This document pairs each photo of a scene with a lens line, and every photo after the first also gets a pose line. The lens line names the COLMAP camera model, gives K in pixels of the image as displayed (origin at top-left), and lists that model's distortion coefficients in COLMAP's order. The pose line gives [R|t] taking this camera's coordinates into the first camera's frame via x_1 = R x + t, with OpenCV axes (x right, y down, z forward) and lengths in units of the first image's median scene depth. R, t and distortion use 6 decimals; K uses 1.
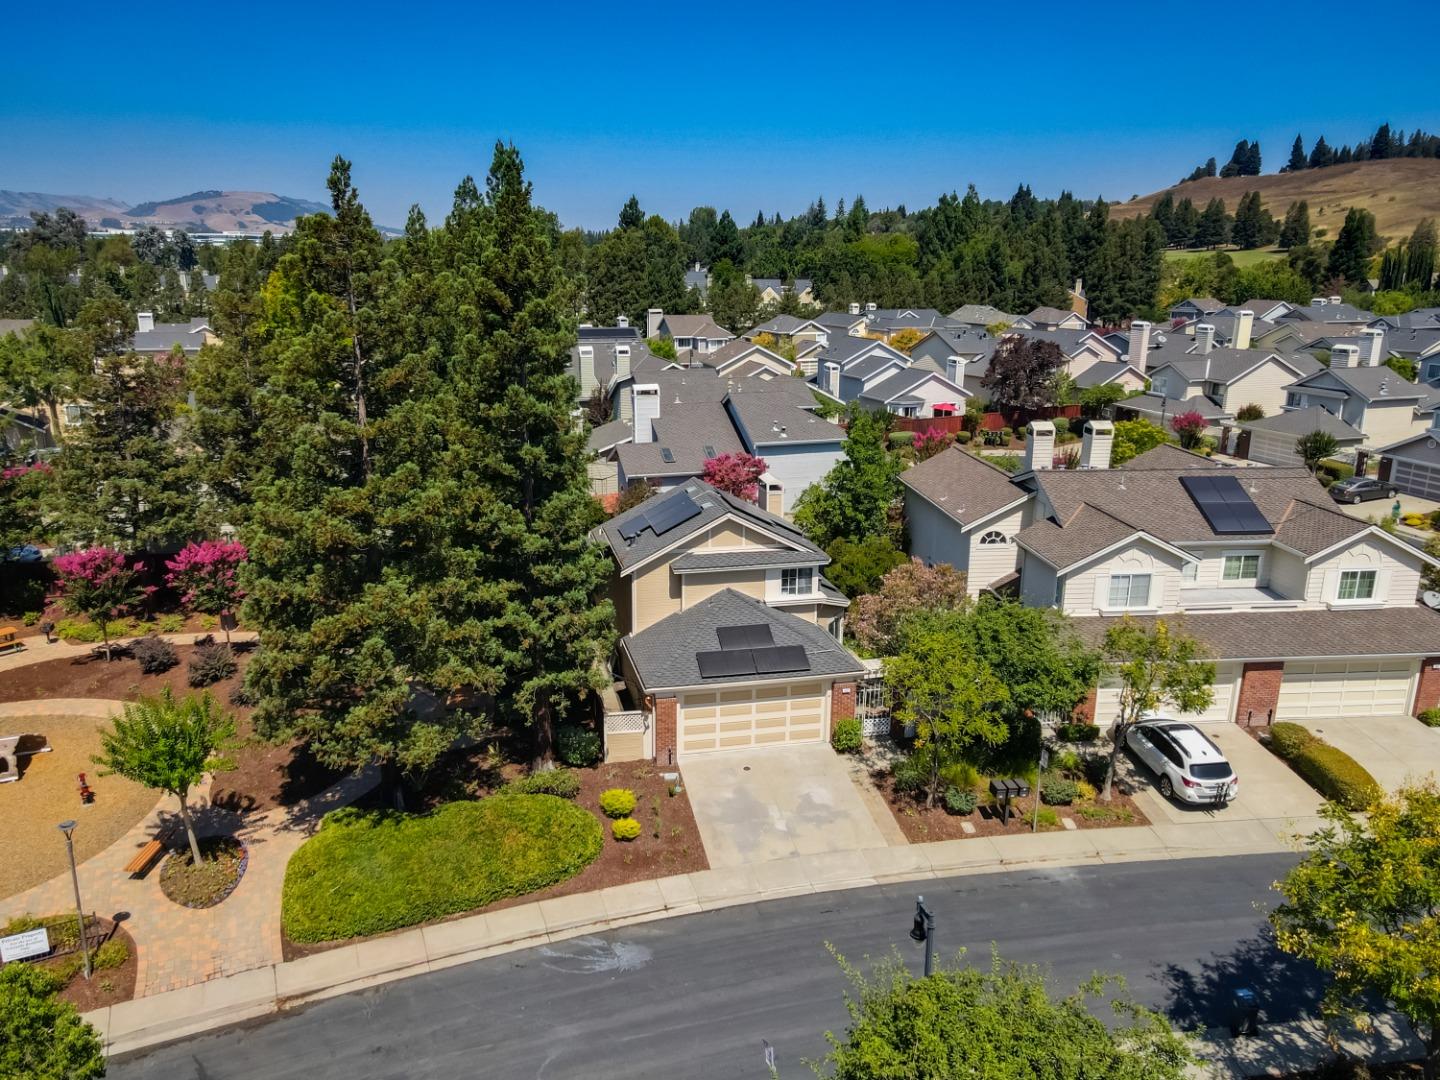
lens RADIAL K [[1066.4, 0, 720.0], [0, 1066.4, 540.0], [0, 0, 1]] dist [0.008821, 0.008450]
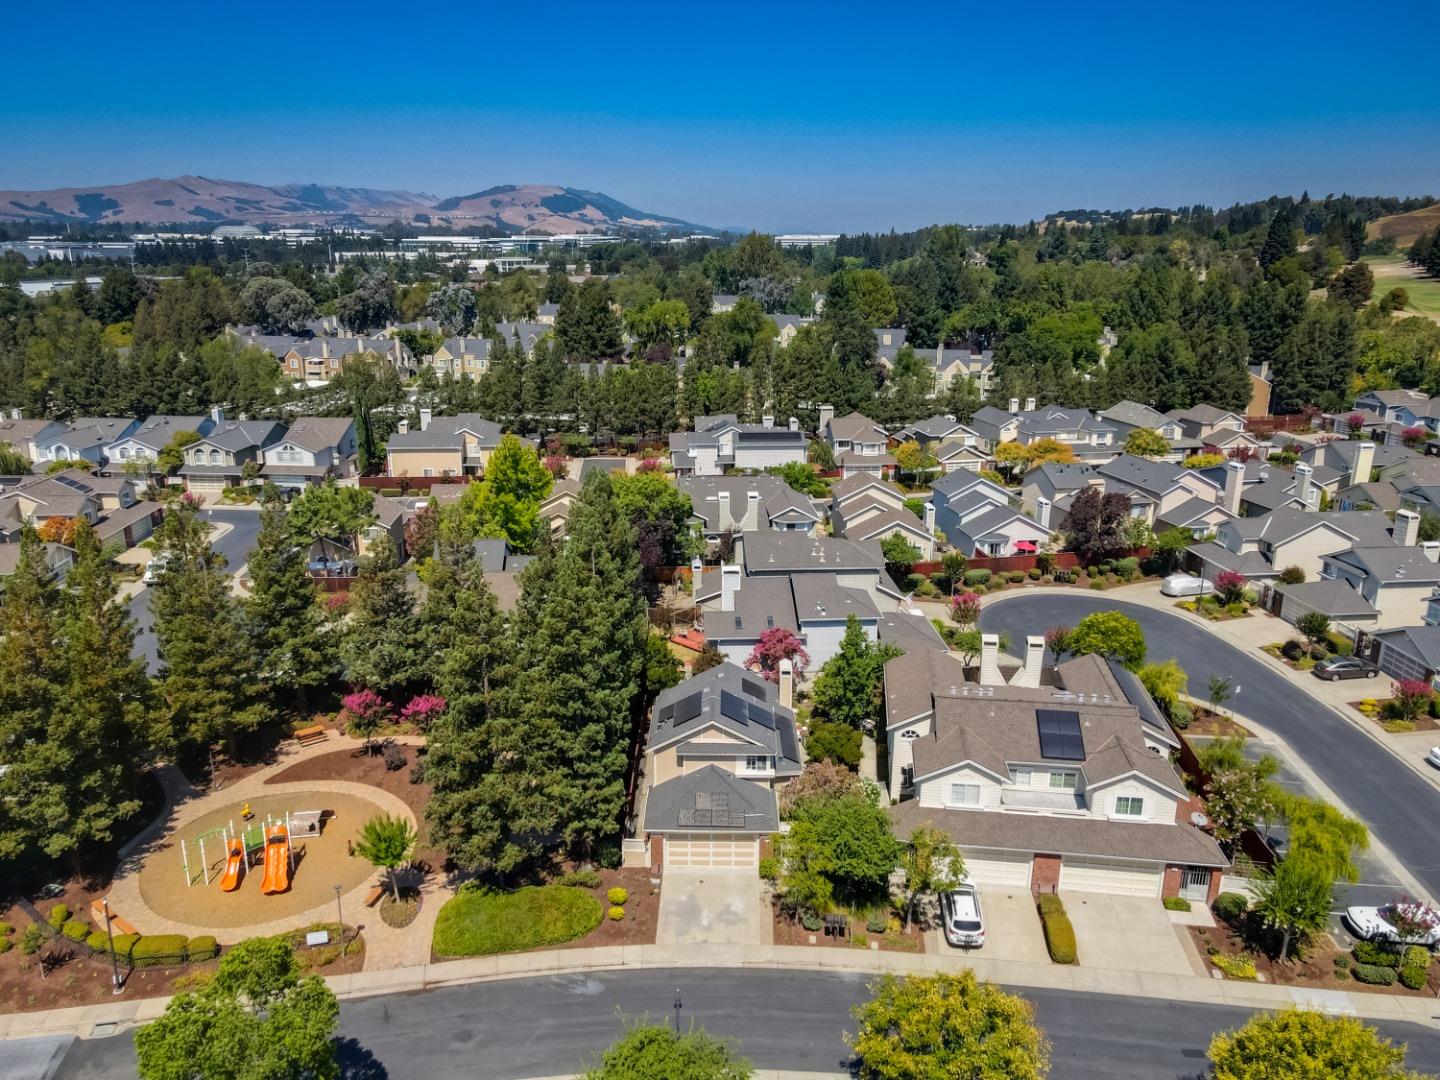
lens RADIAL K [[1066.4, 0, 720.0], [0, 1066.4, 540.0], [0, 0, 1]] dist [0.008821, 0.008450]
pose [[0.971620, 0.061503, -0.228413, 0.398152], [-0.058255, 0.998082, 0.020938, -0.355337], [0.229262, -0.007037, 0.973339, -0.618843]]
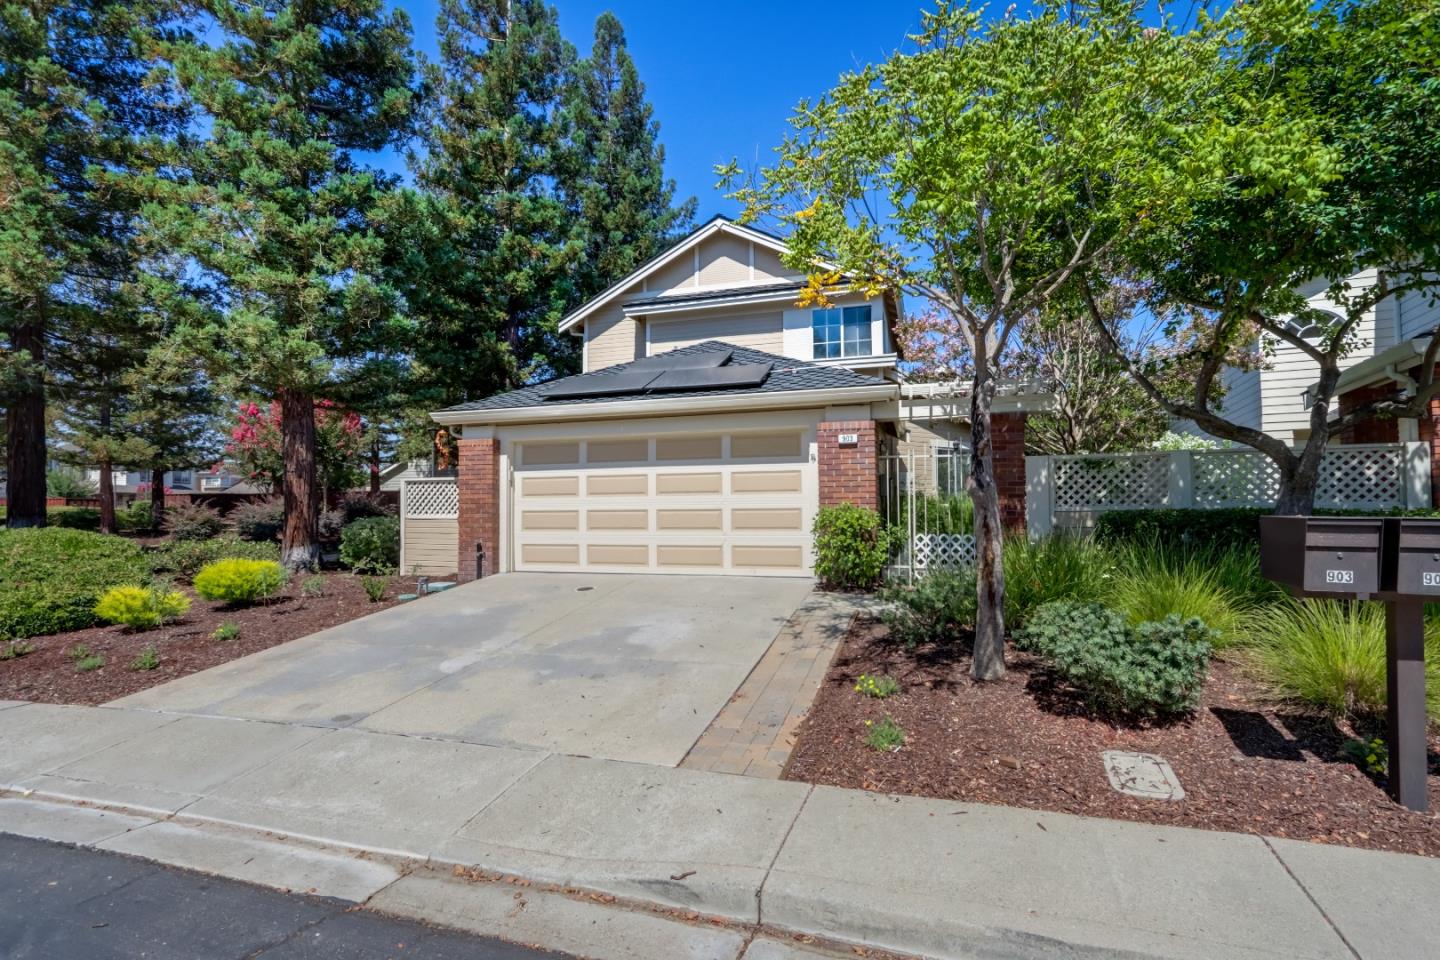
lens RADIAL K [[667.0, 0, 725.6], [0, 667.0, 487.7], [0, 0, 1]] dist [-0.011772, 0.000801]
pose [[0.863525, -0.037248, -0.502928, 0.209520], [-0.114877, 0.956522, -0.268086, 0.236889], [0.491047, 0.289273, 0.821702, 0.776920]]
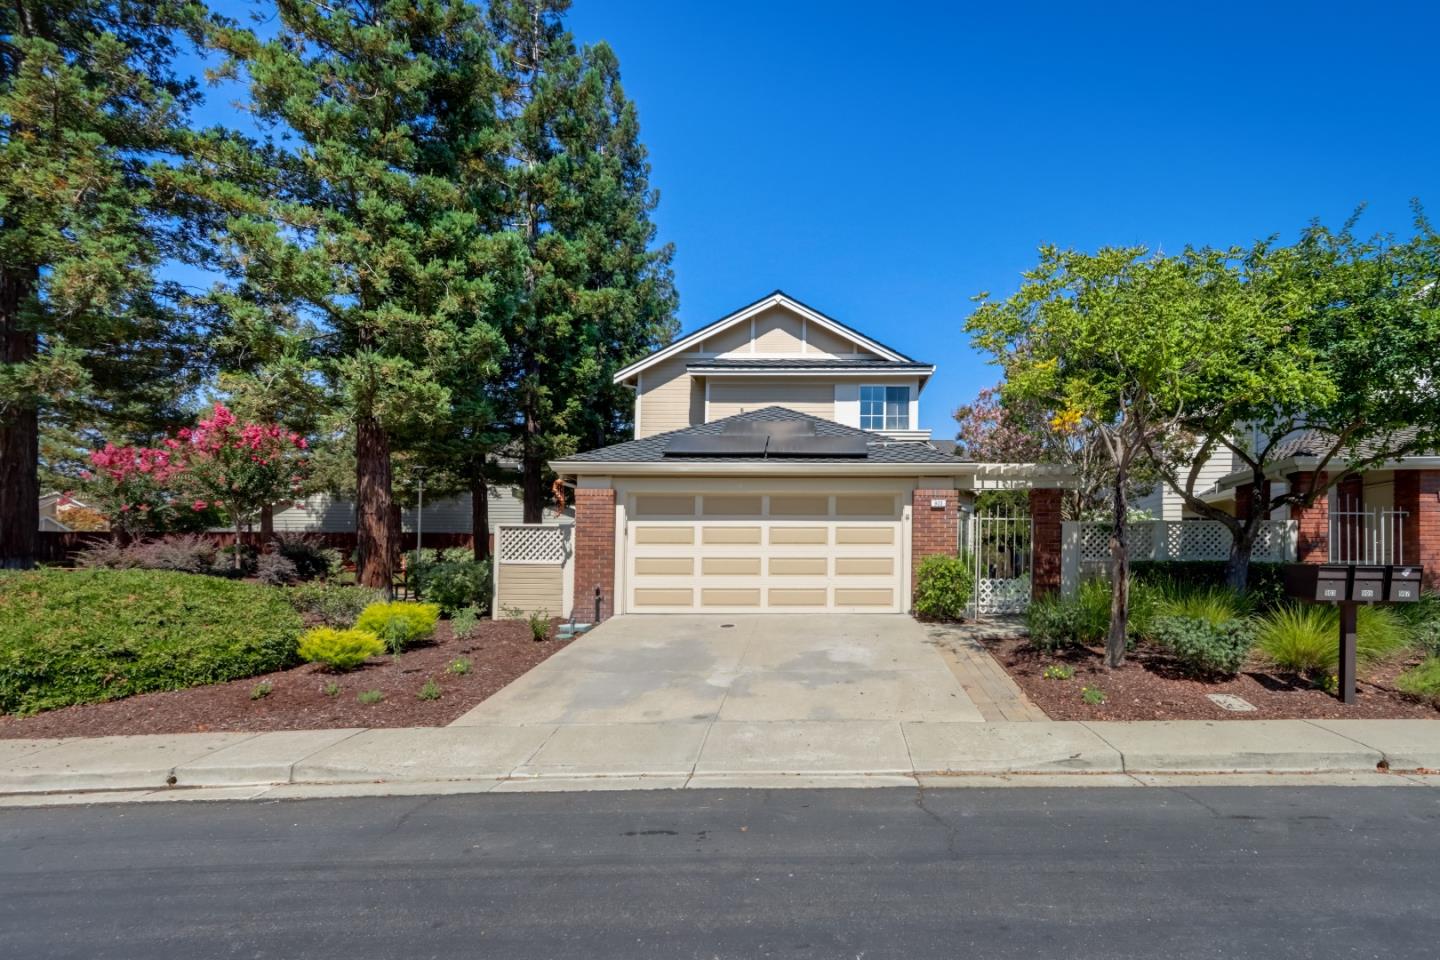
lens RADIAL K [[693.3, 0, 826.4], [0, 693.3, 561.2], [0, 0, 1]] dist [-0.016769, -0.000519]
pose [[0.977694, -0.011194, -0.209737, 0.136855], [-0.044855, 0.964414, -0.260565, 0.263244], [0.205190, 0.264161, 0.942399, 0.680301]]
